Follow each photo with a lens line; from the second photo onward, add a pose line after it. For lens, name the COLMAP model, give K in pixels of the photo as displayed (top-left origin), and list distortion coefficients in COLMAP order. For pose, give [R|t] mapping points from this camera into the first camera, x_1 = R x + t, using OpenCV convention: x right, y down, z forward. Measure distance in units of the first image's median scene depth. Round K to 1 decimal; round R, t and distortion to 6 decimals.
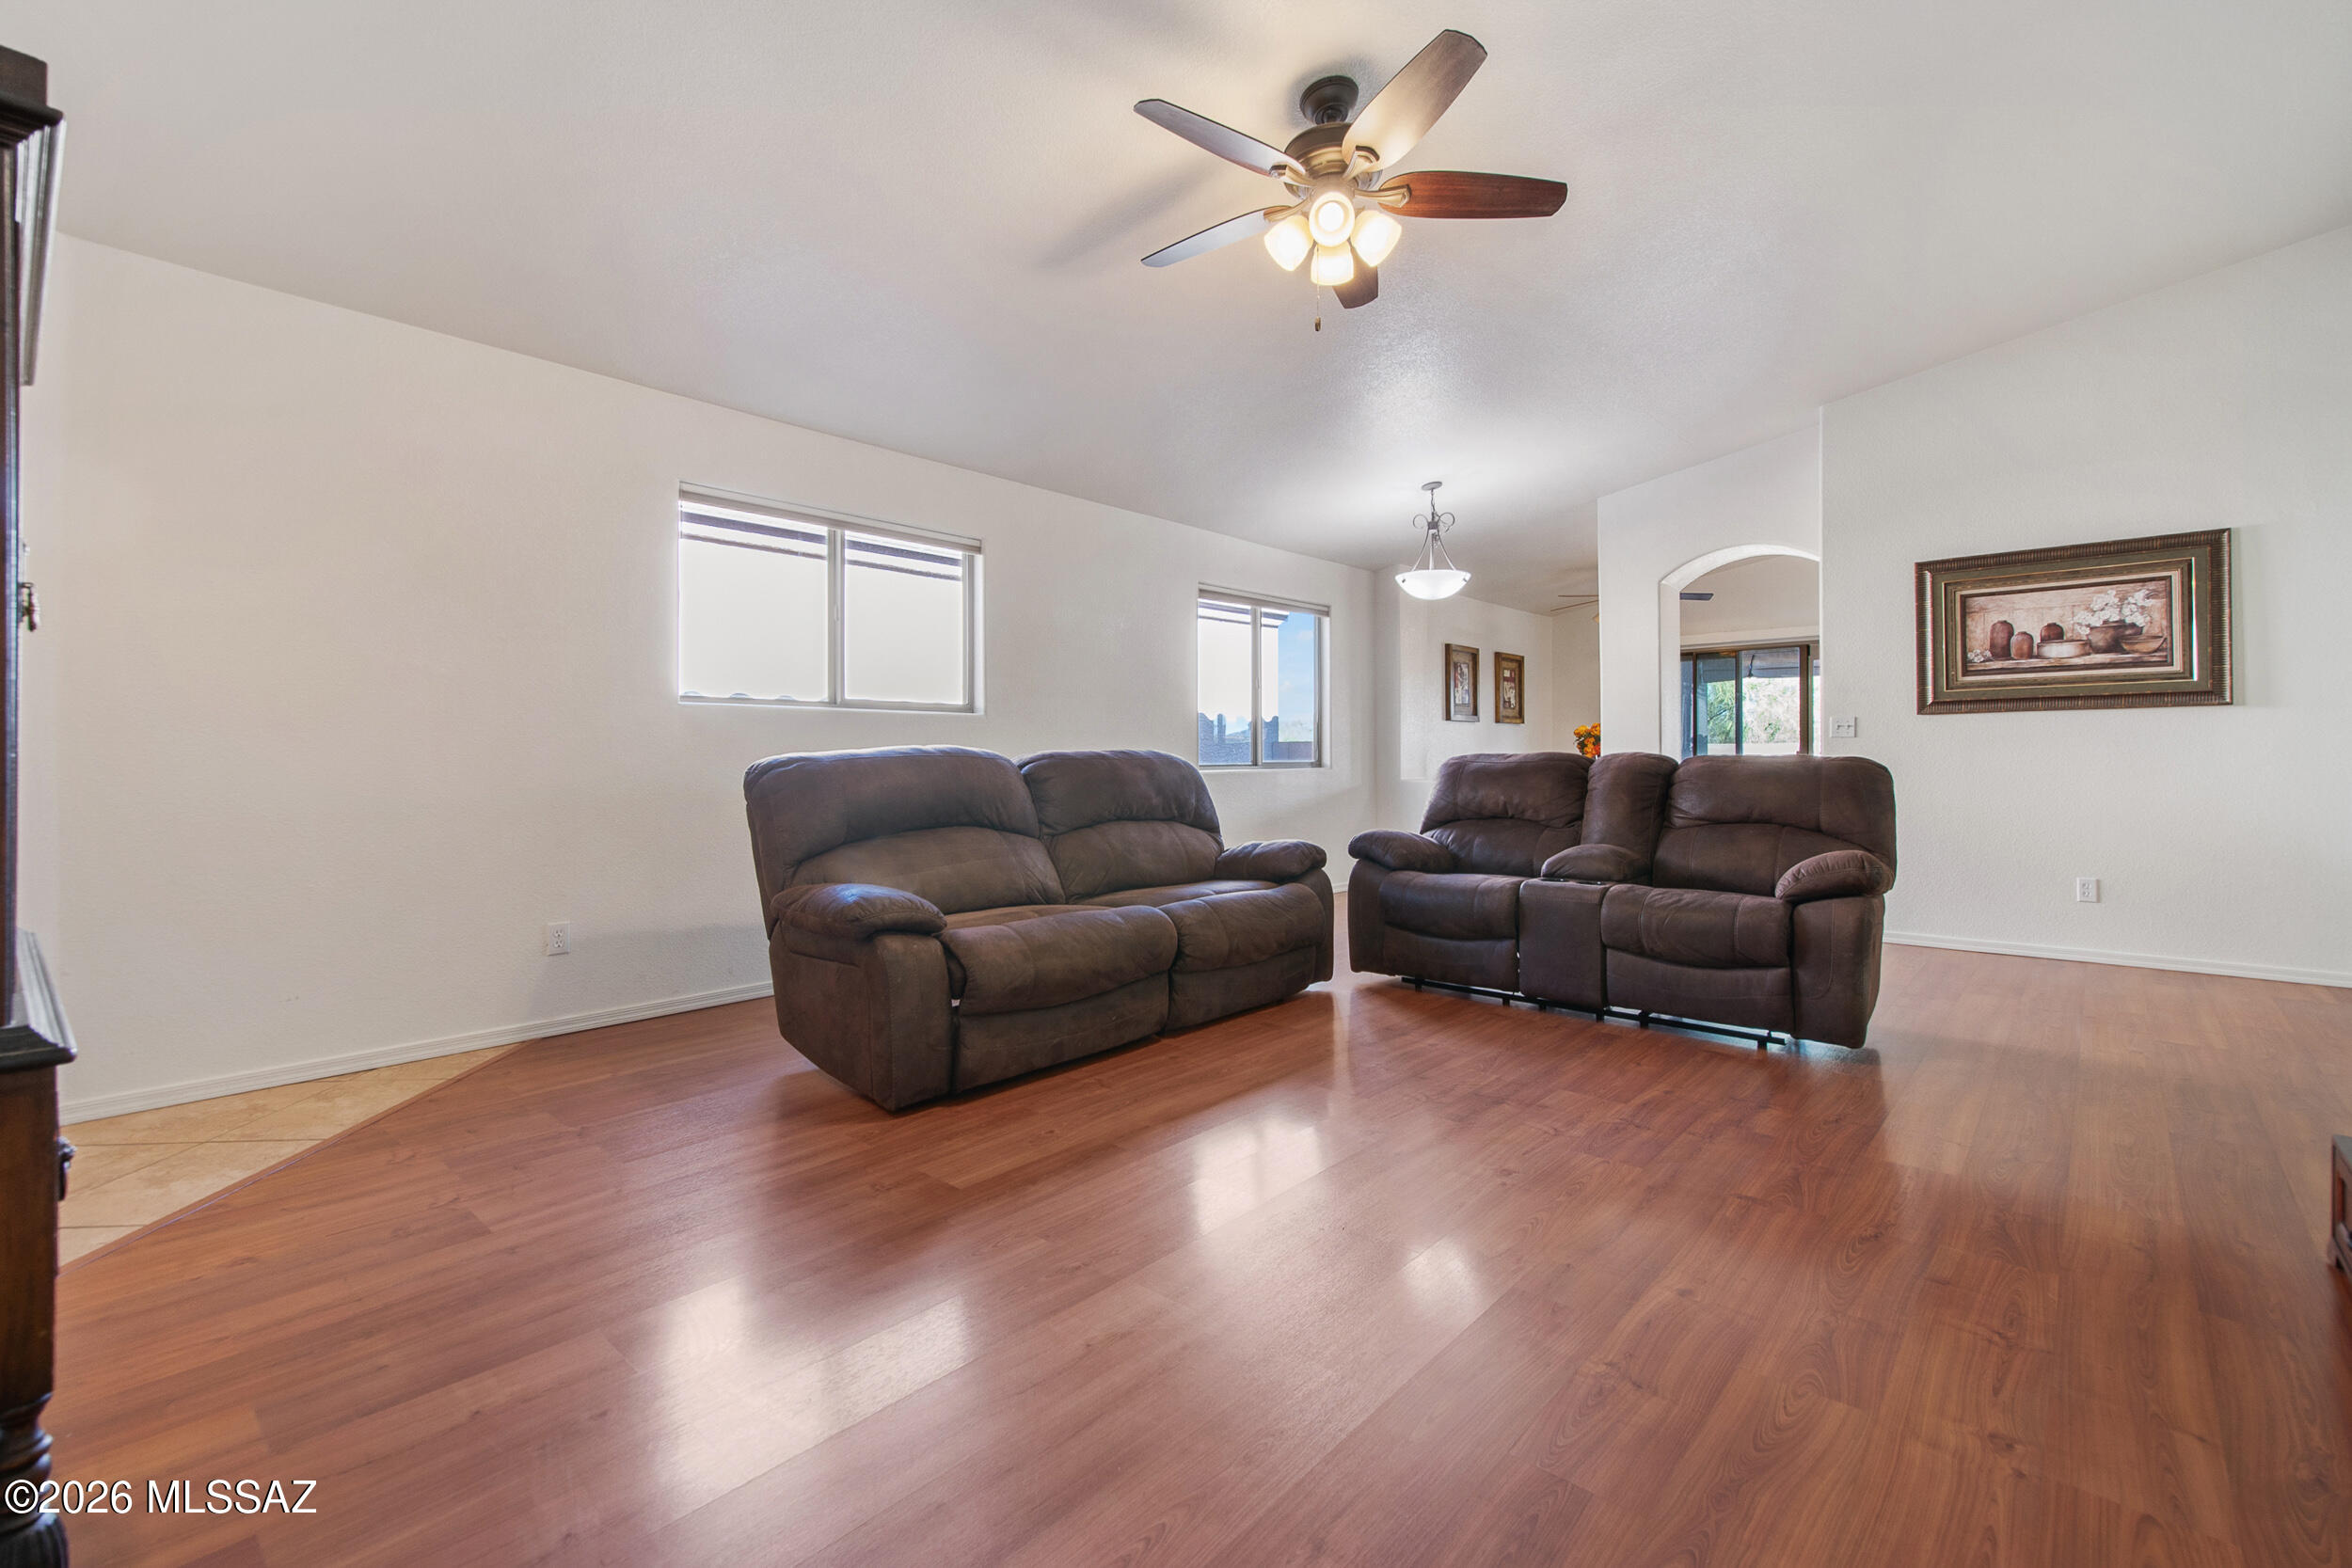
lens RADIAL K [[1026.8, 0, 1181.8], [0, 1026.8, 759.7], [0, 0, 1]] dist [0.005523, -0.000512]
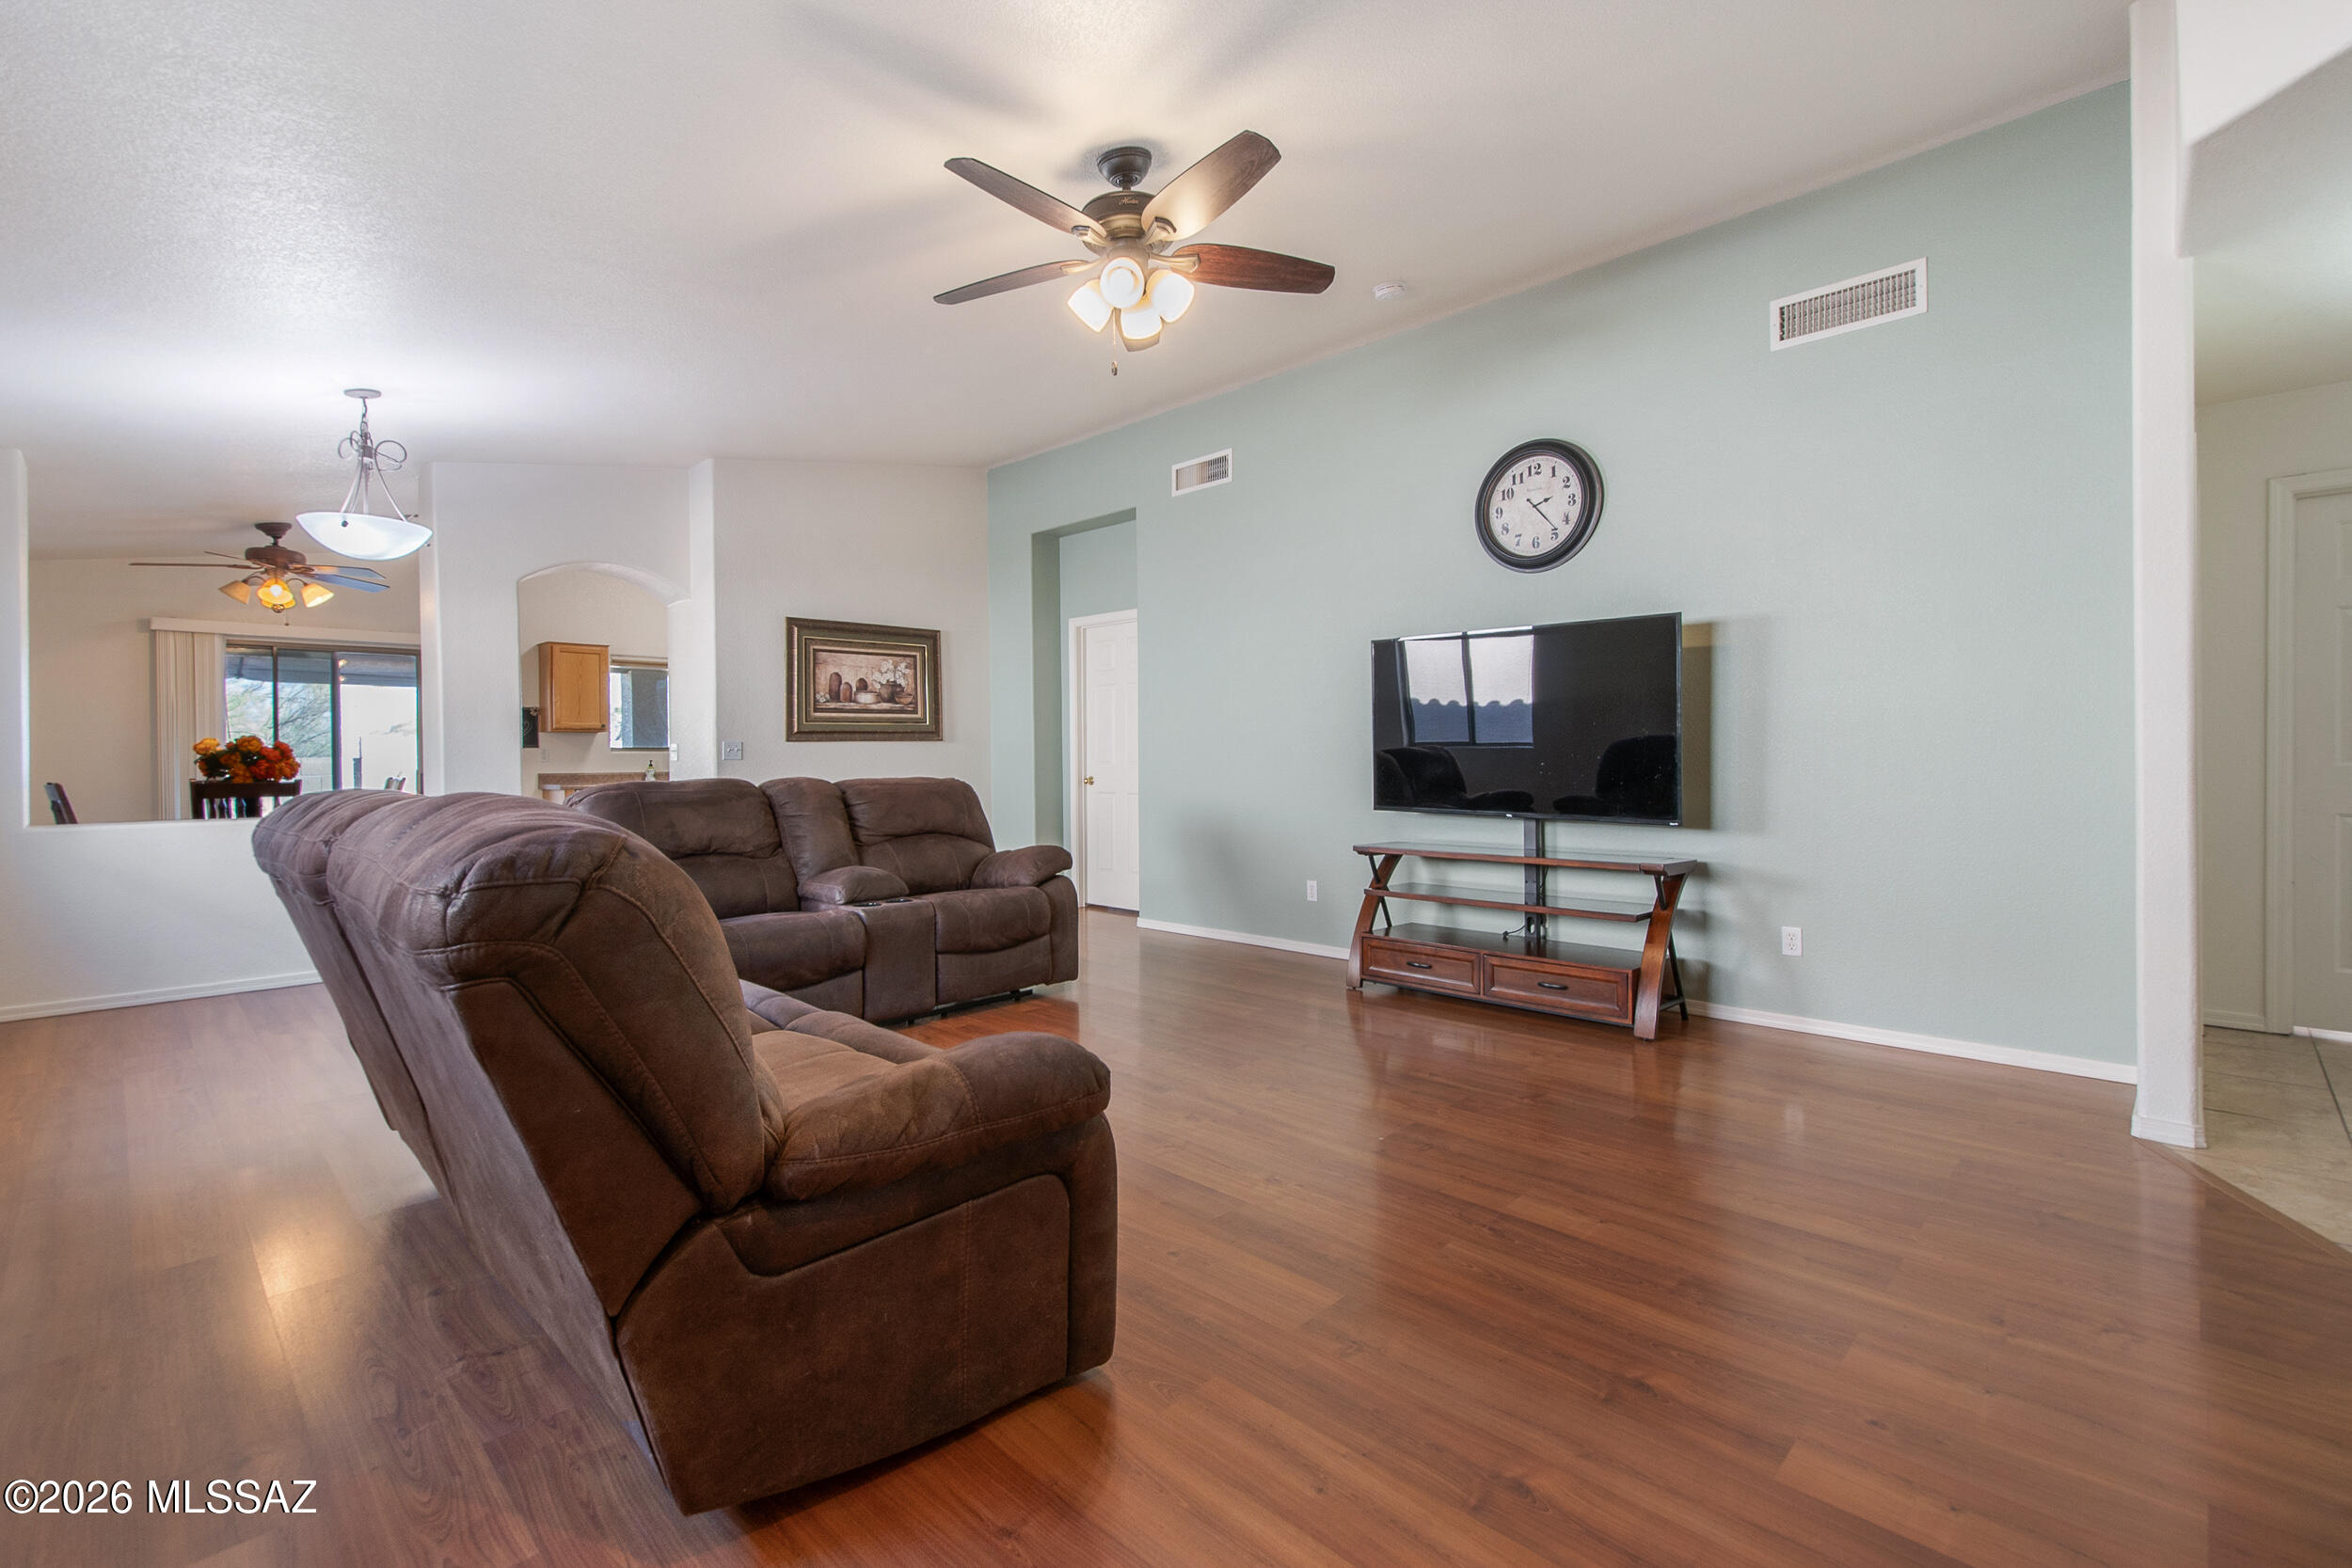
lens RADIAL K [[1026.8, 0, 1181.8], [0, 1026.8, 759.7], [0, 0, 1]] dist [0.005523, -0.000512]
pose [[0.055039, 0.000706, 0.998484, -0.510516], [0.008033, 0.999967, -0.001150, -0.018509], [-0.998452, 0.008084, 0.055031, 0.504377]]
